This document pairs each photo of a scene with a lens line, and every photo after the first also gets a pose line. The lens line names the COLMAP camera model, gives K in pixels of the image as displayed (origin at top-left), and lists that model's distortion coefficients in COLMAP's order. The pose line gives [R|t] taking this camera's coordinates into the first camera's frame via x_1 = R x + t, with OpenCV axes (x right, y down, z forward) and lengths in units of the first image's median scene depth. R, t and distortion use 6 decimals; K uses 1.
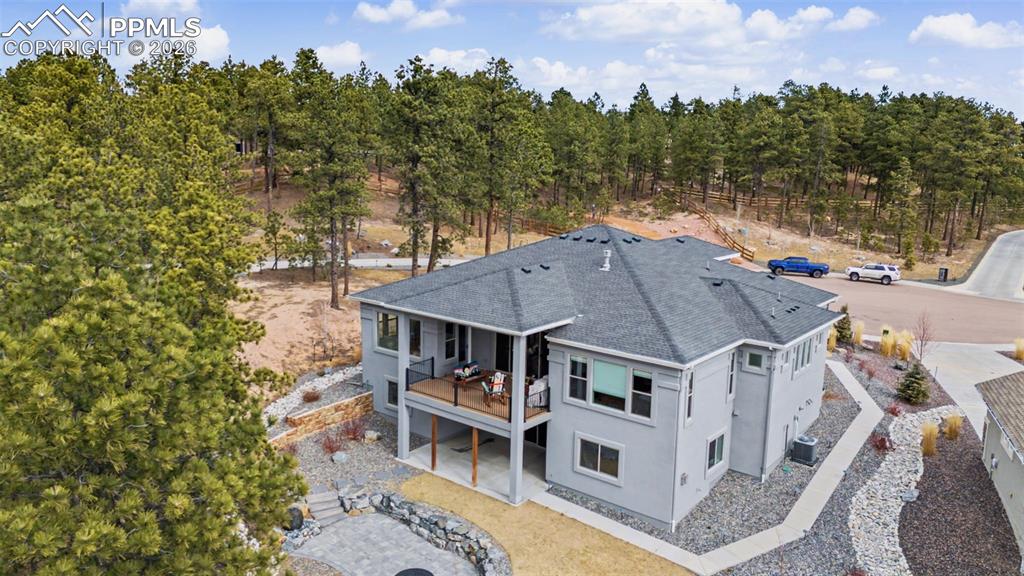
lens RADIAL K [[759.3, 0, 515.0], [0, 759.3, 286.3], [0, 0, 1]] dist [0.027885, -0.001677]
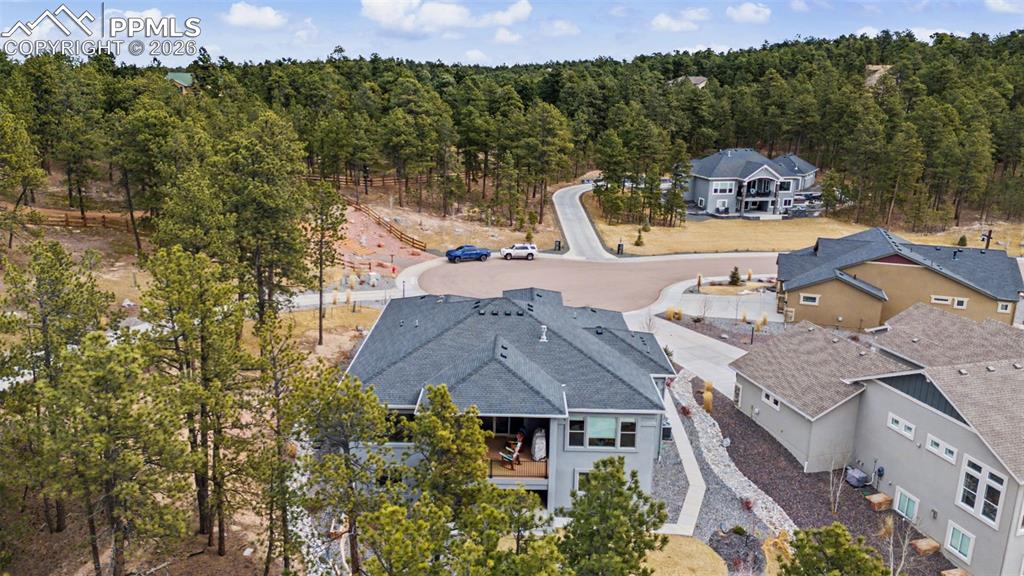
lens RADIAL K [[759.3, 0, 515.0], [0, 759.3, 286.3], [0, 0, 1]] dist [0.027885, -0.001677]
pose [[0.771891, -0.168524, 0.613012, -0.807467], [0.100551, 0.984452, 0.144025, -0.351205], [-0.627753, -0.049533, 0.776835, 0.007067]]
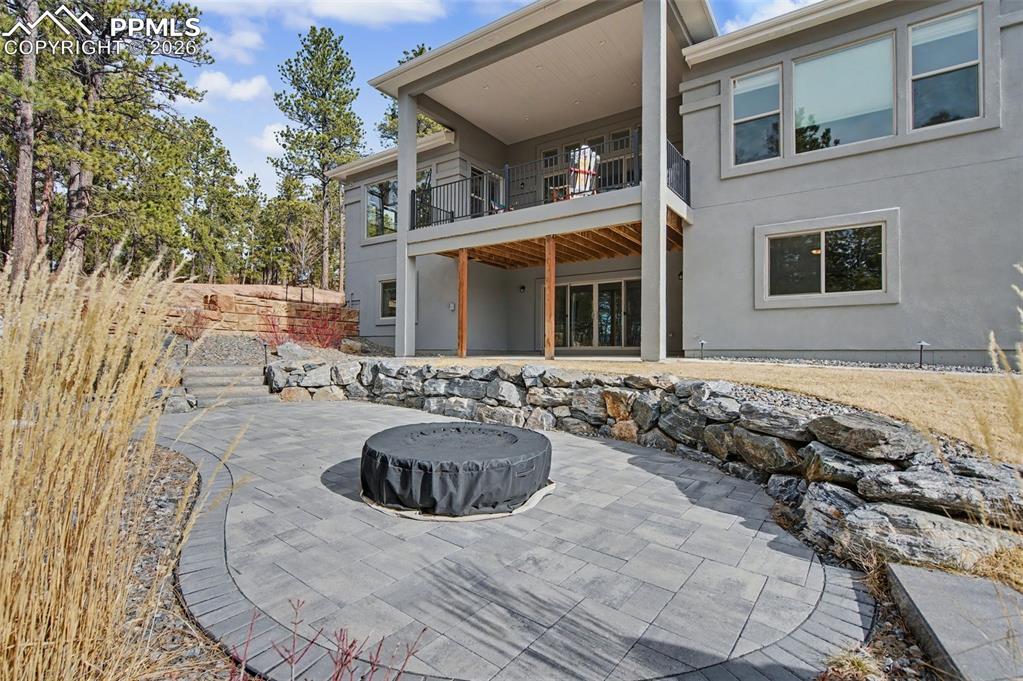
lens RADIAL K [[495.5, 0, 504.5], [0, 495.5, 355.6], [0, 0, 1]] dist [-0.001089, -0.000264]
pose [[0.997846, -0.018481, 0.062947, -0.108100], [0.028680, 0.985844, -0.165194, 0.326514], [-0.059003, 0.166643, 0.984250, 0.710403]]
